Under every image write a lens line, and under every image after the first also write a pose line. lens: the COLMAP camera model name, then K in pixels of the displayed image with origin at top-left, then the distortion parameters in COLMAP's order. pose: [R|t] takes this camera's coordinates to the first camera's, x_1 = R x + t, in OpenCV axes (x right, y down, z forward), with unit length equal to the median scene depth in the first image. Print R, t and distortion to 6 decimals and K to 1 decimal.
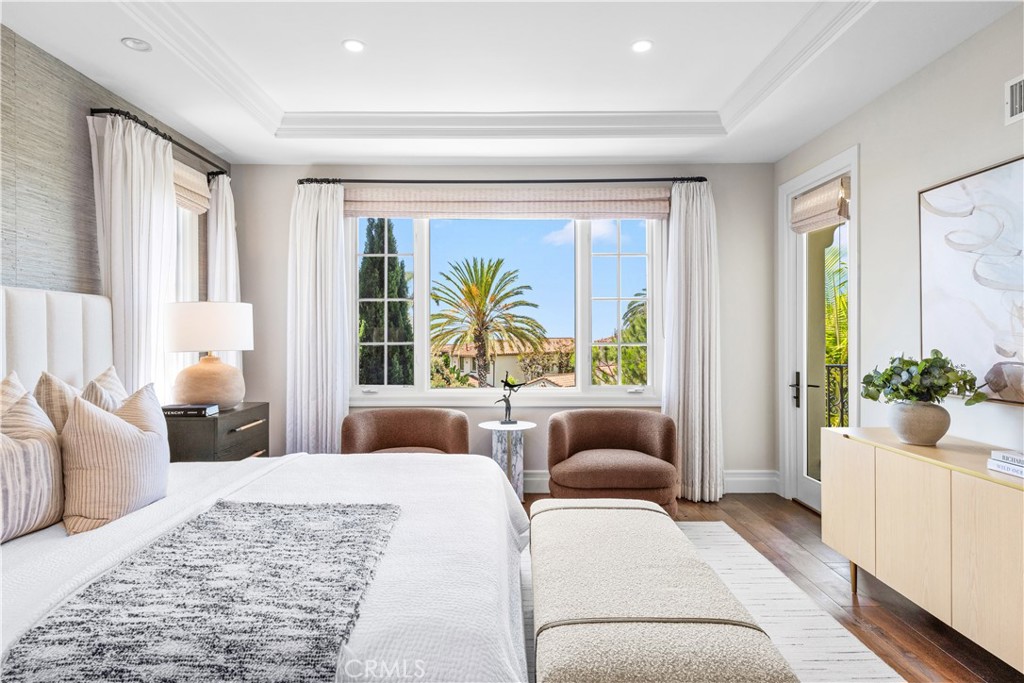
lens RADIAL K [[557.6, 0, 513.4], [0, 557.6, 337.3], [0, 0, 1]] dist [0.014248, -0.008853]
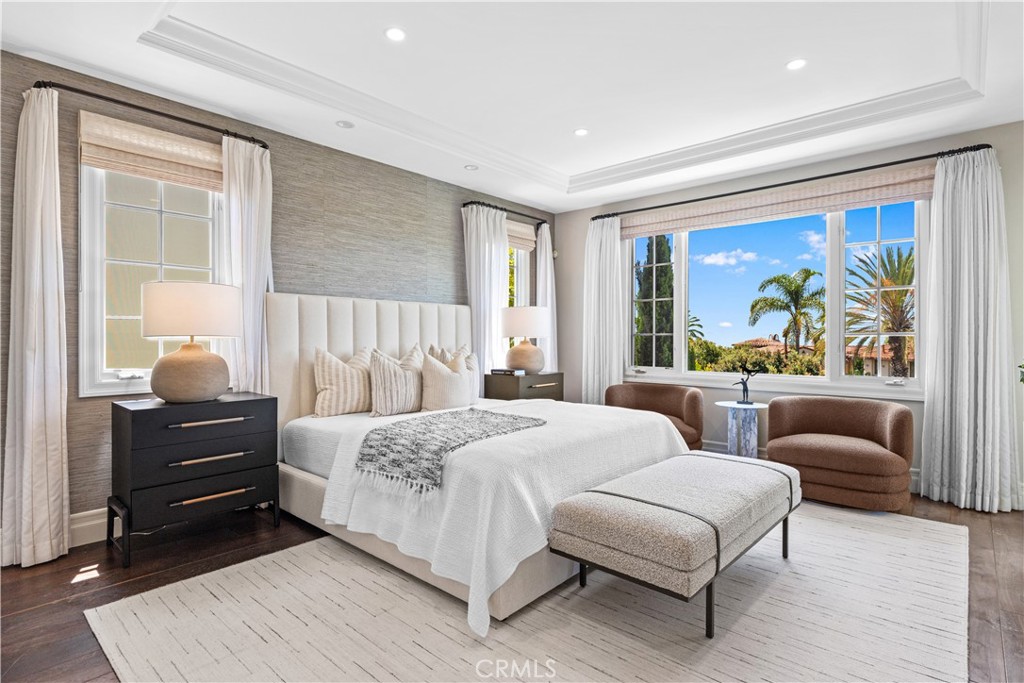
lens RADIAL K [[516.4, 0, 508.0], [0, 516.4, 341.2], [0, 0, 1]] dist [0.000920, -0.003203]
pose [[0.741825, 0.006406, -0.670563, 0.339884], [-0.002943, 0.999976, 0.006297, 0.021599], [0.670587, -0.002698, 0.741826, -0.108239]]
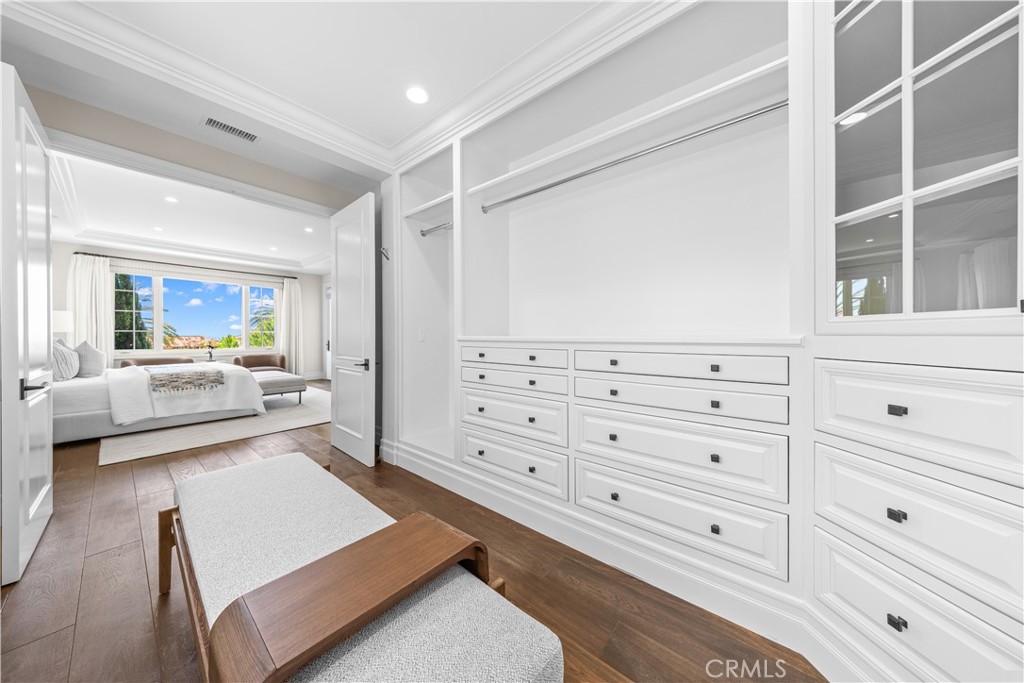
lens RADIAL K [[318.5, 0, 506.8], [0, 318.5, 338.9], [0, 0, 1]] dist [-0.000387, -0.000716]
pose [[0.647270, -0.008677, 0.762212, -0.250569], [-0.000263, 0.999933, 0.011606, 0.029547], [-0.762261, -0.007712, 0.647224, -1.034808]]
